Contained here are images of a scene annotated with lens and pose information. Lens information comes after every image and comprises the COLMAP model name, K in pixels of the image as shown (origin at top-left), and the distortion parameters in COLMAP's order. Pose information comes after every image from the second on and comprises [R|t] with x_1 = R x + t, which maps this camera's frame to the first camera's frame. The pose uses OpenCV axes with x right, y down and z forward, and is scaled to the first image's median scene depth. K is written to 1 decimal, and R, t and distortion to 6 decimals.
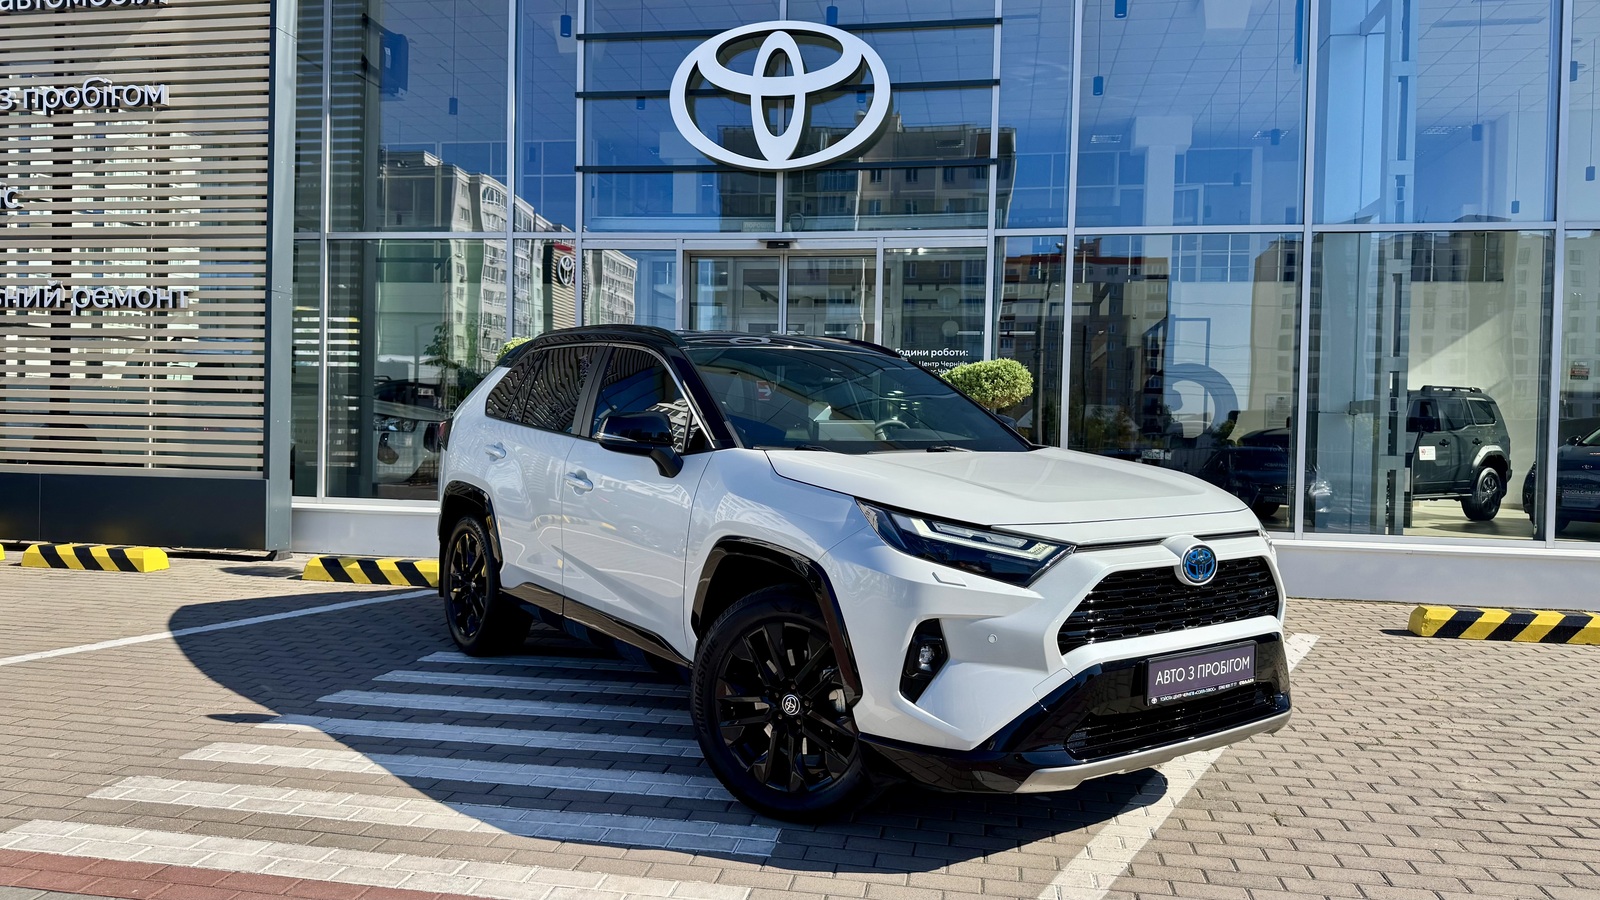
lens RADIAL K [[1135.1, 0, 789.5], [0, 1135.1, 459.4], [0, 0, 1]] dist [0.030373, -0.035157]
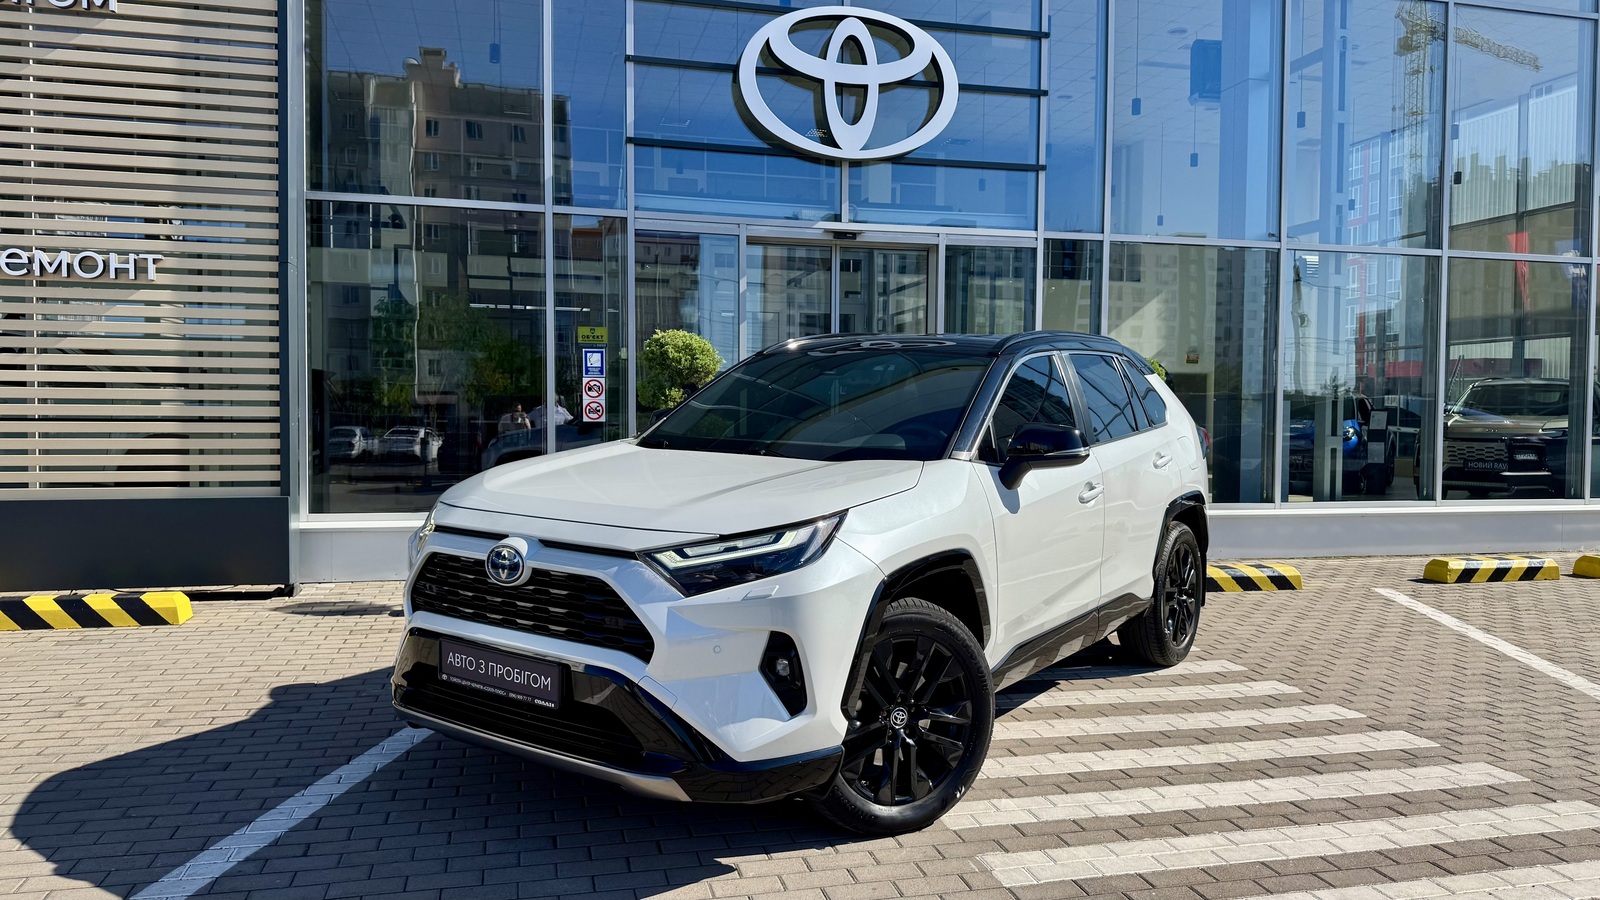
lens RADIAL K [[1135.1, 0, 791.2], [0, 1135.1, 466.6], [0, 0, 1]] dist [0.030373, -0.035157]
pose [[0.912204, -0.033826, 0.408337, -0.470323], [0.020846, 0.999127, 0.036198, -0.025885], [-0.409205, -0.024508, 0.912113, 0.116943]]
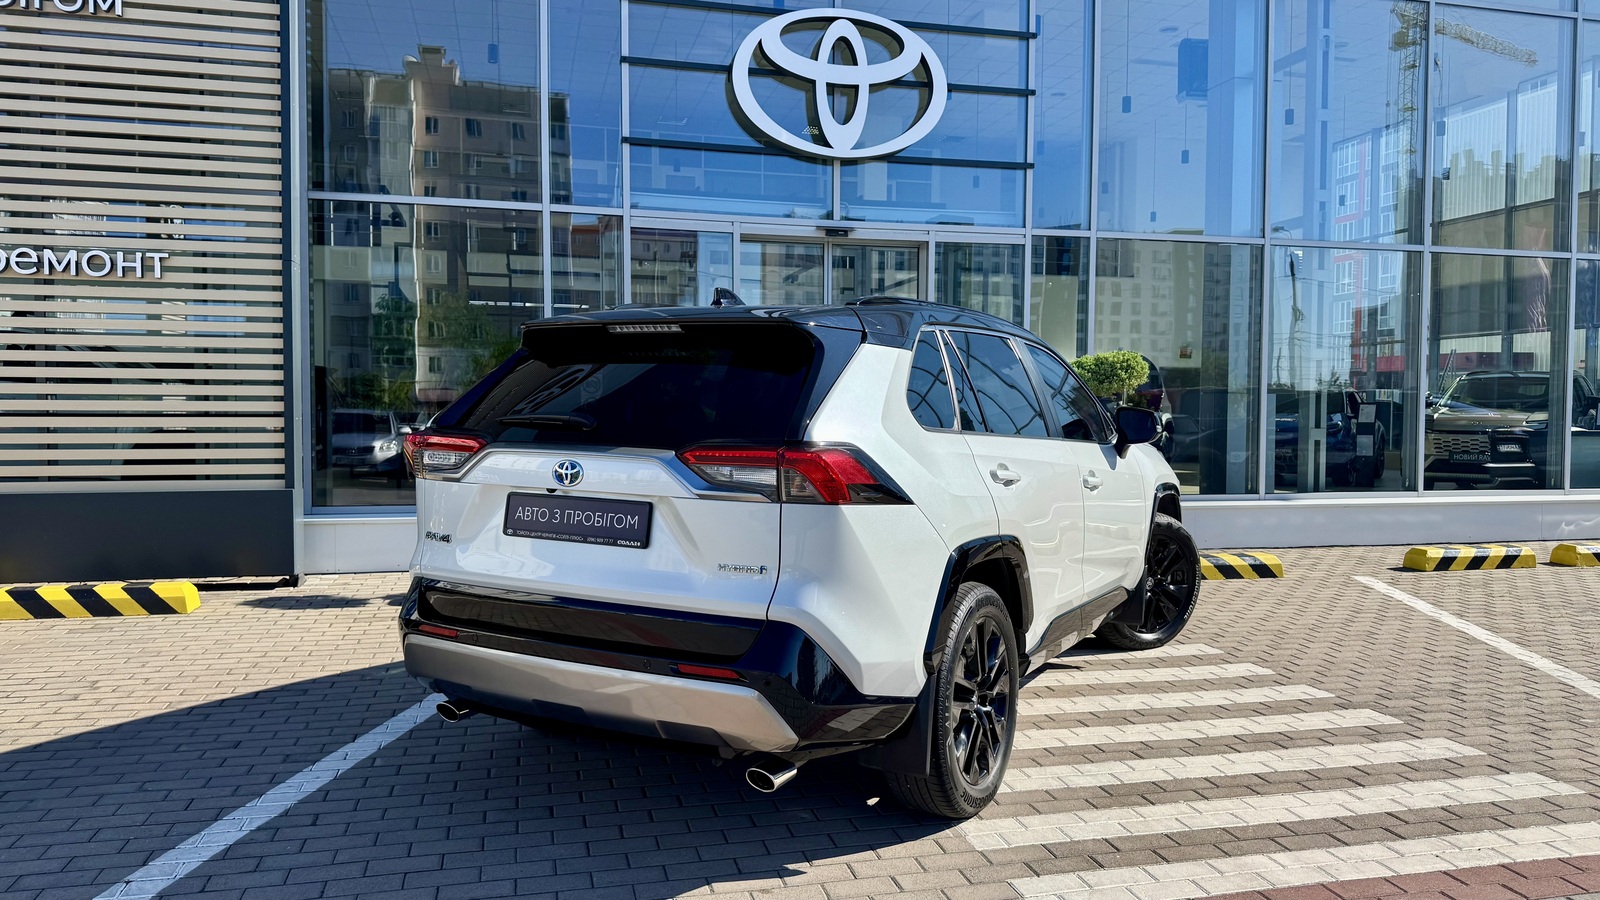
lens RADIAL K [[1135.1, 0, 793.8], [0, 1135.1, 465.5], [0, 0, 1]] dist [0.030373, -0.035157]
pose [[0.911236, -0.037382, 0.410186, -0.473387], [0.023700, 0.998982, 0.038392, -0.023263], [-0.411203, -0.025263, 0.911194, 0.095795]]
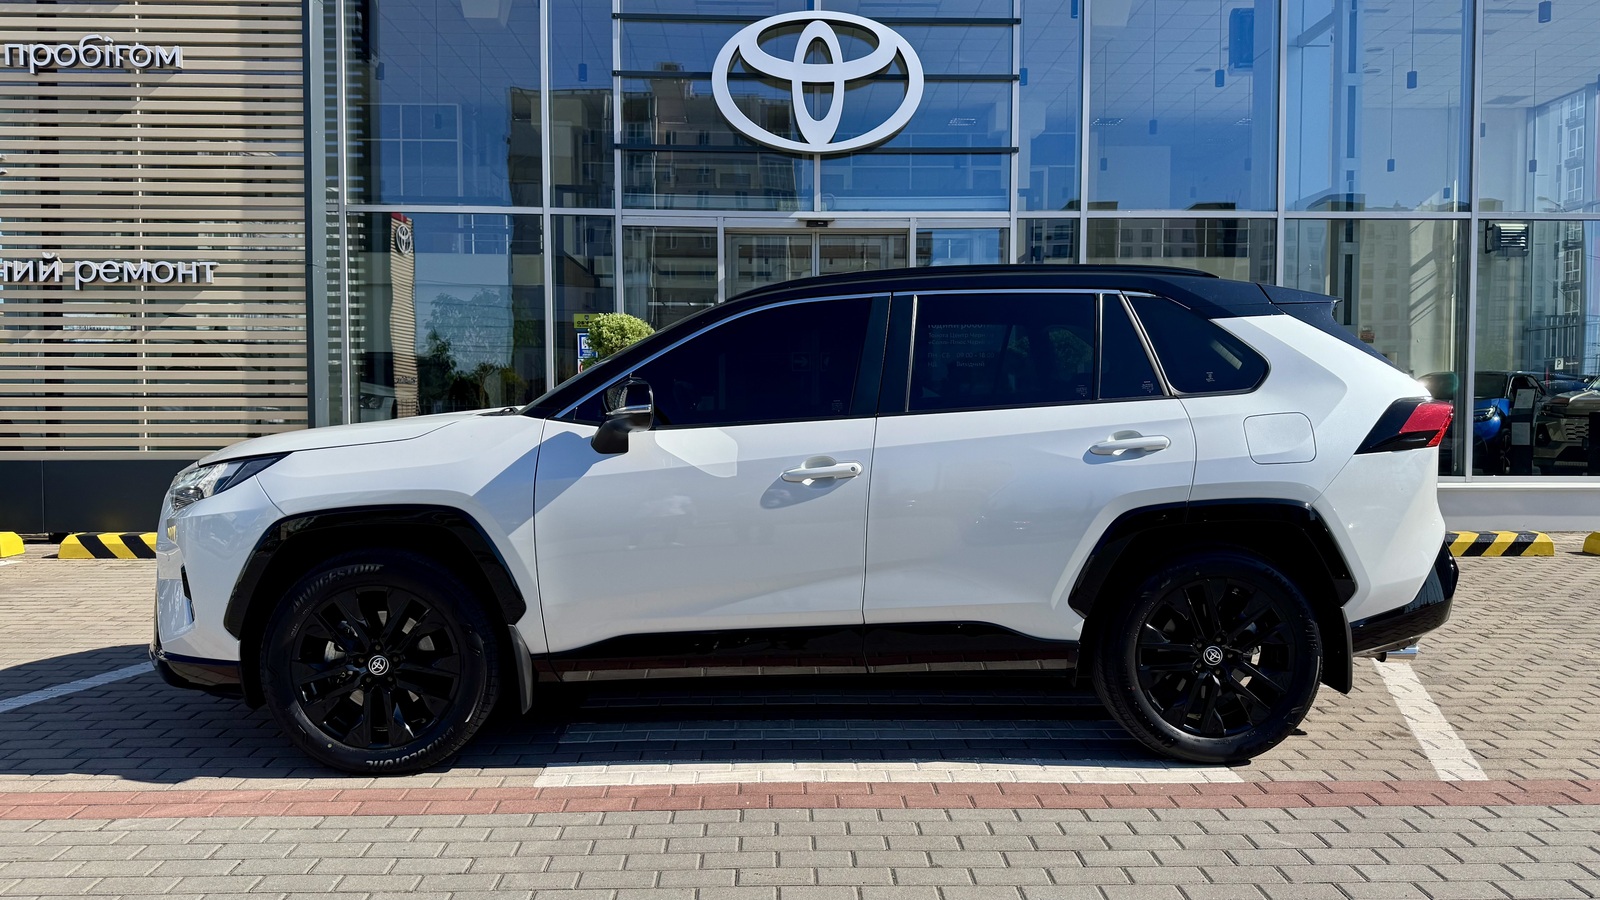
lens RADIAL K [[1135.1, 0, 793.9], [0, 1135.1, 461.0], [0, 0, 1]] dist [0.030373, -0.035157]
pose [[0.979000, -0.030581, 0.201553, -0.256523], [0.025069, 0.999240, 0.029846, 0.000549], [-0.202313, -0.024167, 0.979023, -0.041015]]
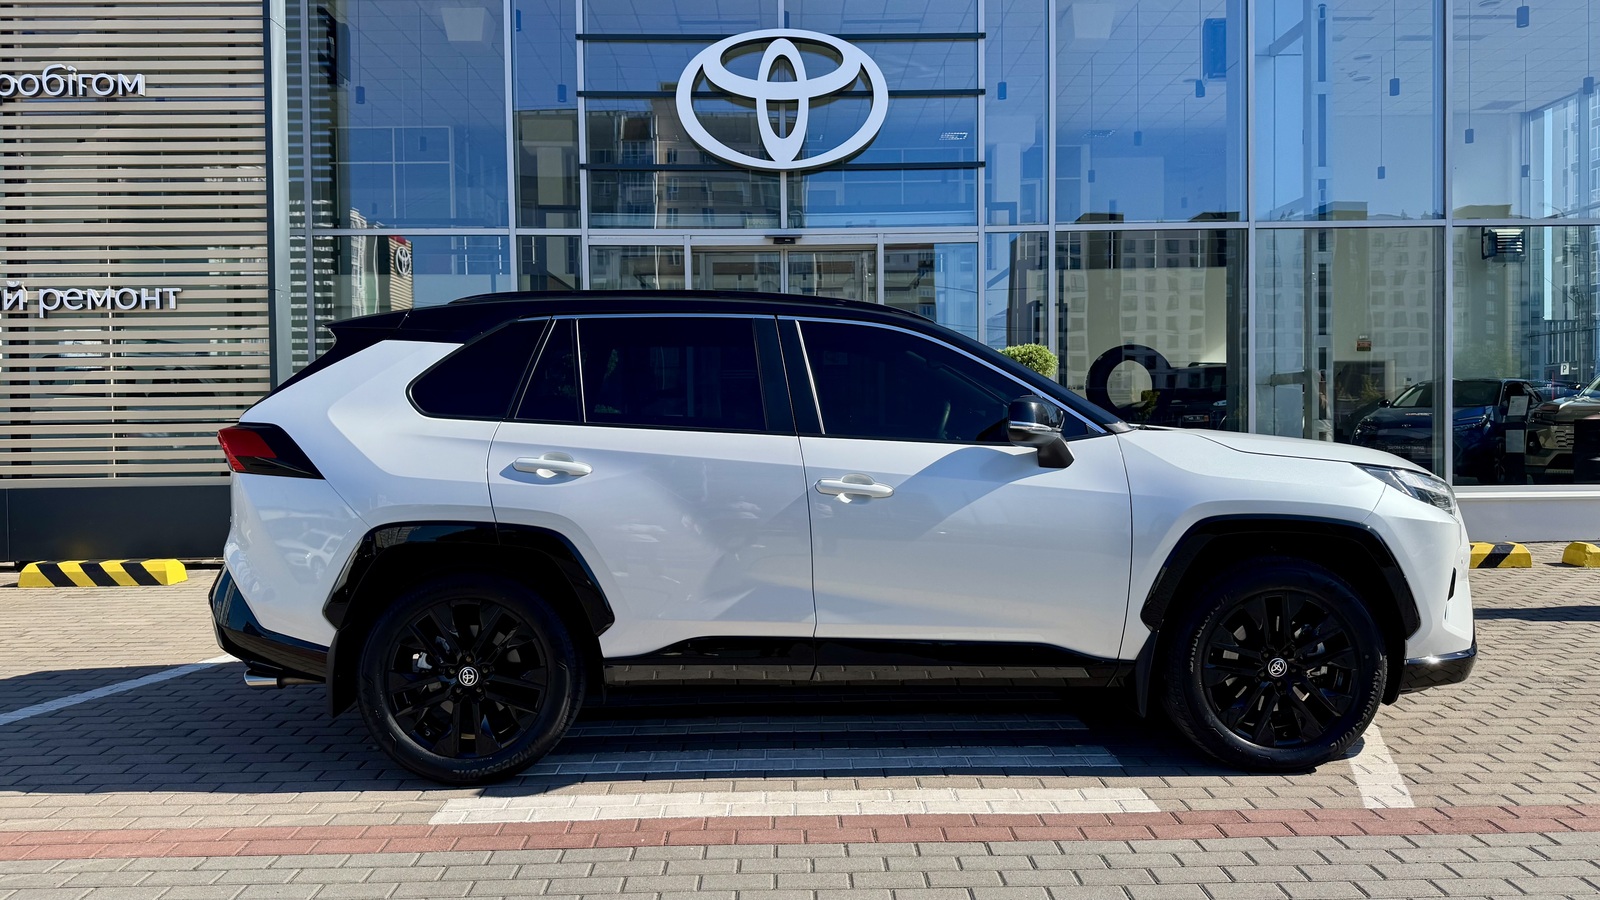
lens RADIAL K [[1135.1, 0, 793.1], [0, 1135.1, 455.5], [0, 0, 1]] dist [0.030373, -0.035157]
pose [[0.980798, -0.039356, 0.191016, -0.215278], [0.037782, 0.999215, 0.011878, -0.001453], [-0.191334, -0.004432, 0.981515, -0.040265]]
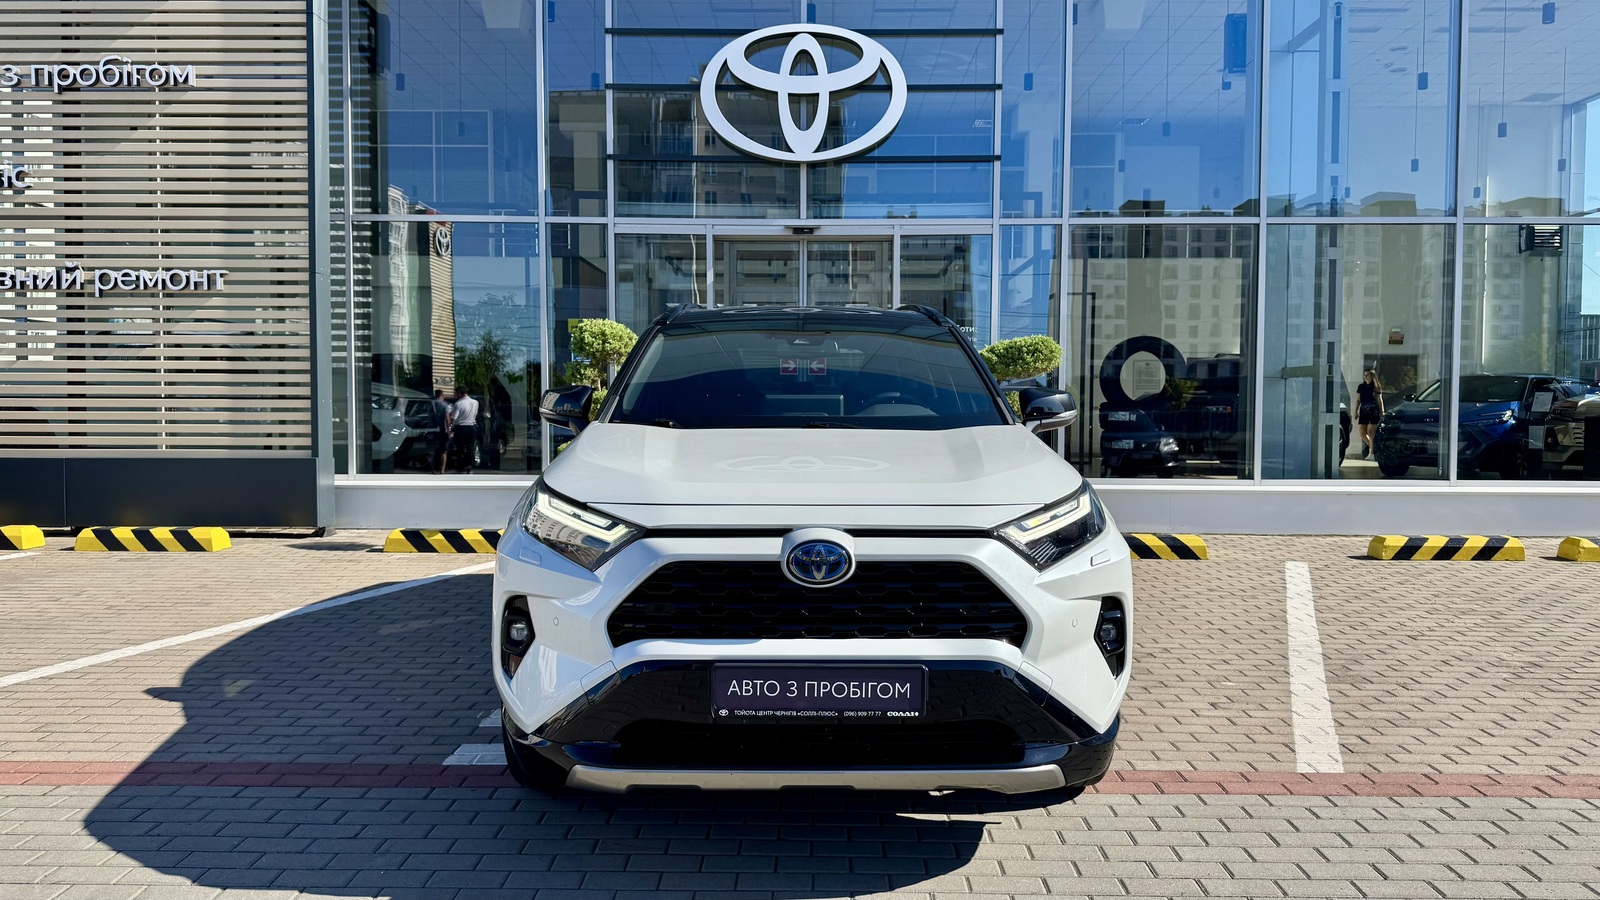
lens RADIAL K [[1135.1, 0, 794.2], [0, 1135.1, 461.4], [0, 0, 1]] dist [0.030373, -0.035157]
pose [[0.986786, -0.025991, 0.159933, -0.201976], [0.021449, 0.999318, 0.030064, -0.000905], [-0.160605, -0.026236, 0.986670, -0.081025]]
